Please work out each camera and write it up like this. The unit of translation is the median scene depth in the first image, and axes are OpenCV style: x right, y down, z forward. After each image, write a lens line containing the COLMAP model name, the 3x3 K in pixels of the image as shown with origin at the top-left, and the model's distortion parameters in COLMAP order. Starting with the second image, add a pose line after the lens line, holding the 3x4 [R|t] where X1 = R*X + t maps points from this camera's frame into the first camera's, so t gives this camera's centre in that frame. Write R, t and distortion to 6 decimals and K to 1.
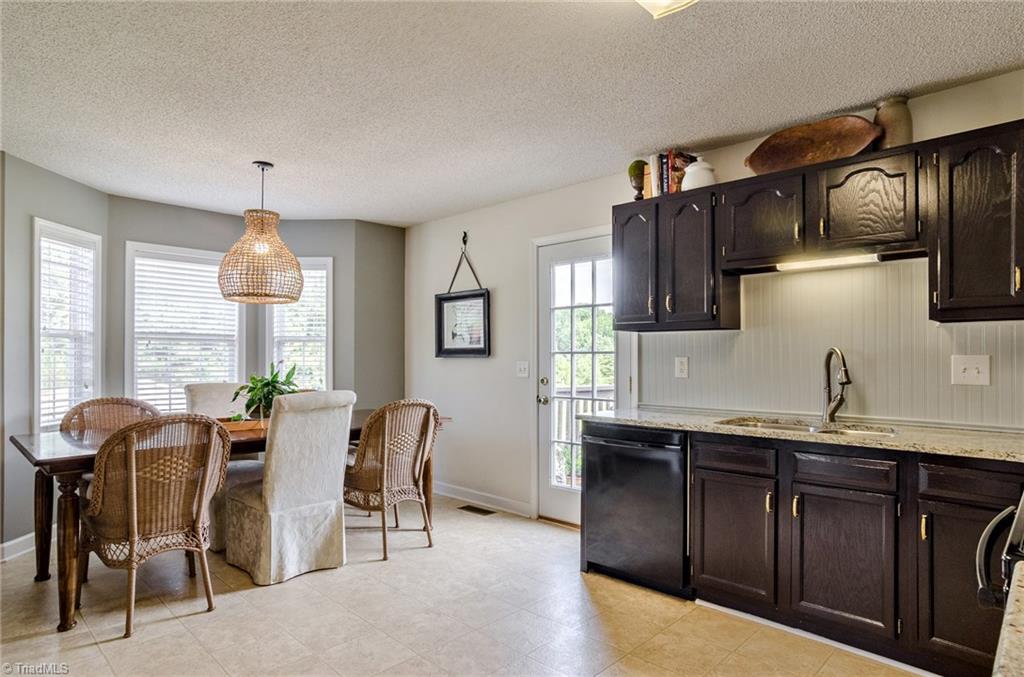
lens RADIAL K [[564.5, 0, 528.4], [0, 564.5, 354.5], [0, 0, 1]] dist [-0.045449, 0.036472]
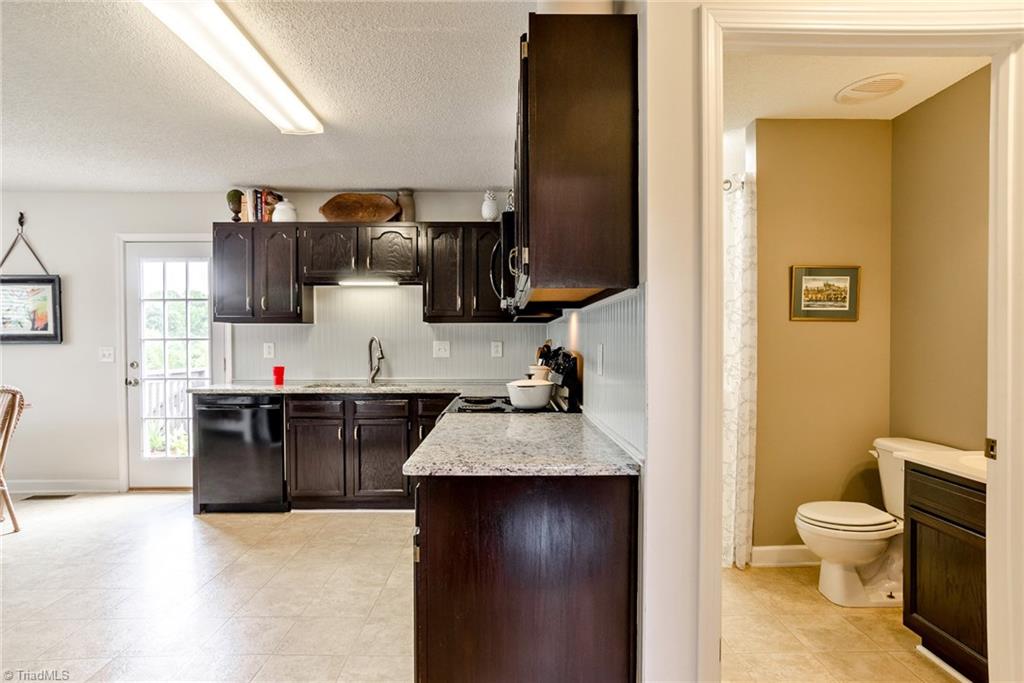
lens RADIAL K [[567.5, 0, 506.6], [0, 567.5, 342.7], [0, 0, 1]] dist [-0.019121, 0.001359]
pose [[0.721166, -0.008198, 0.692714, -0.277440], [0.000267, 0.999933, 0.011555, -0.011798], [-0.692763, -0.008149, 0.721120, -0.396884]]
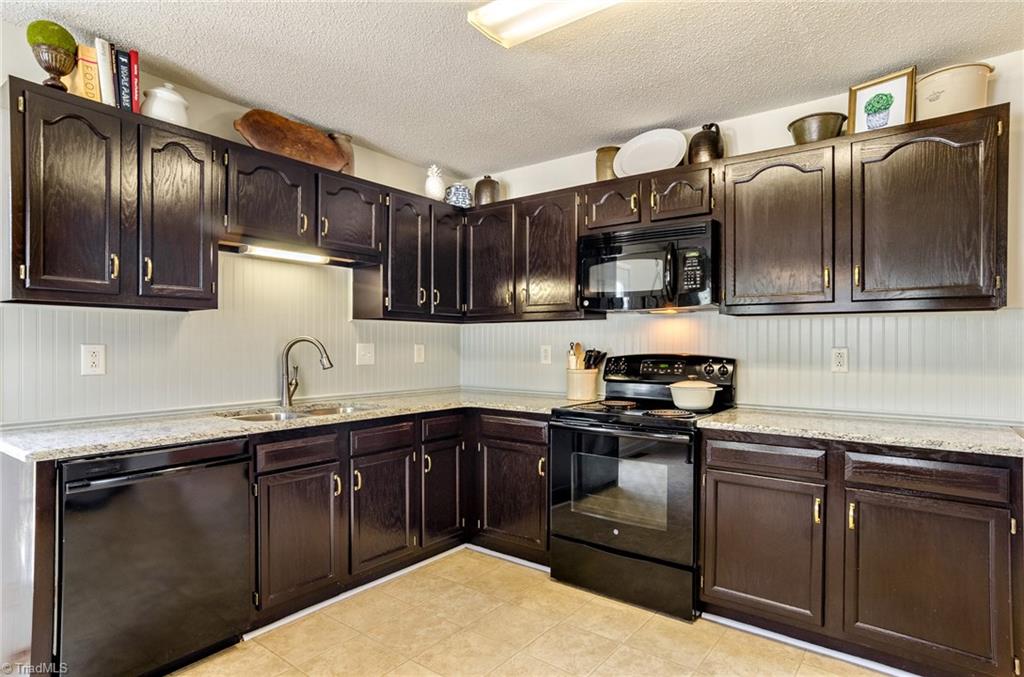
lens RADIAL K [[564.5, 0, 514.9], [0, 564.5, 342.8], [0, 0, 1]] dist [-0.045449, 0.036472]
pose [[-0.108973, -0.000722, 0.994044, -0.509503], [-0.008999, 0.999959, -0.000260, -0.002703], [-0.994004, -0.008974, -0.108975, 0.620305]]
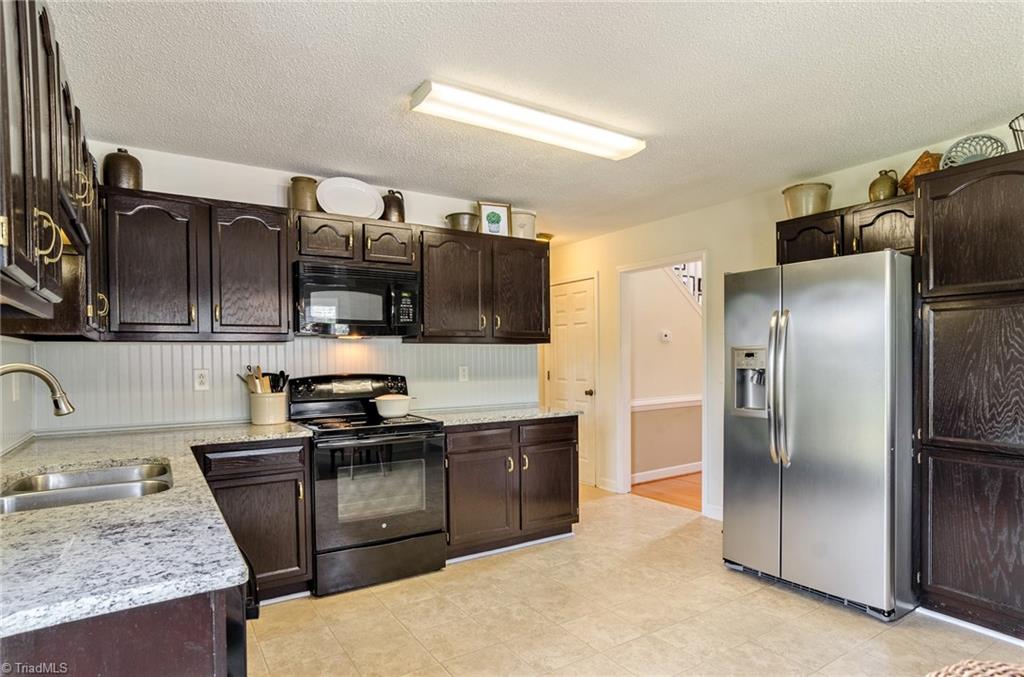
lens RADIAL K [[579.7, 0, 532.3], [0, 579.7, 362.0], [0, 0, 1]] dist [-0.016046, 0.000084]
pose [[-0.977308, 0.002330, 0.211811, -0.156267], [0.003853, 0.999970, 0.006776, -0.016957], [-0.211789, 0.007438, -0.977287, 1.335867]]
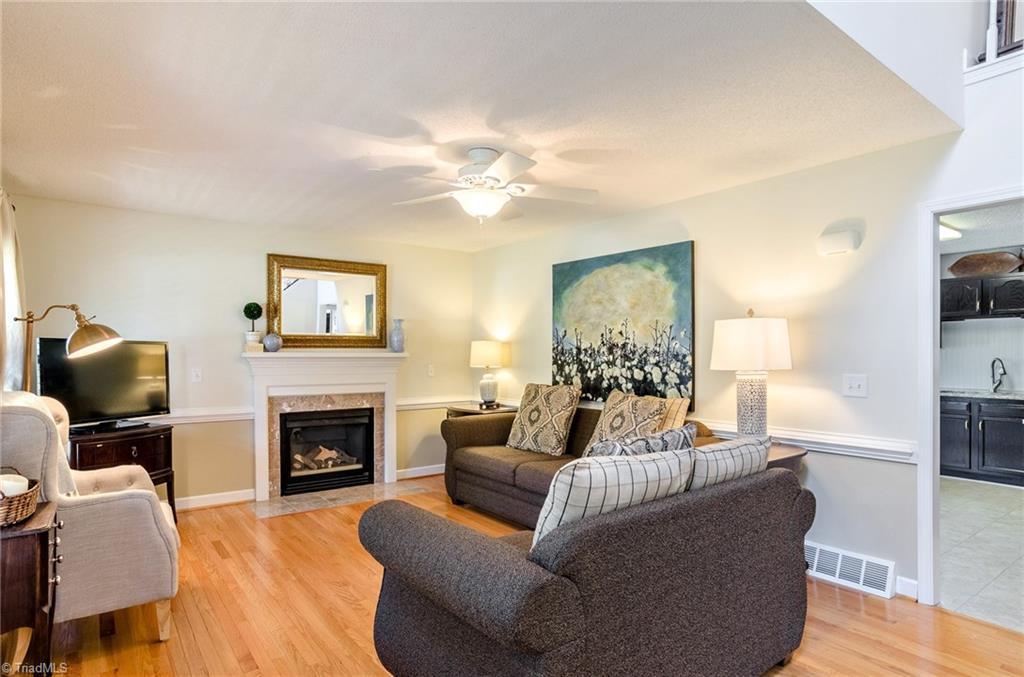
lens RADIAL K [[564.5, 0, 526.9], [0, 564.5, 355.8], [0, 0, 1]] dist [-0.045449, 0.036472]
pose [[0.987777, -0.004558, -0.155809, -0.817991], [0.006047, 0.999940, 0.009081, -0.045632], [0.155758, -0.009913, 0.987745, -1.264576]]
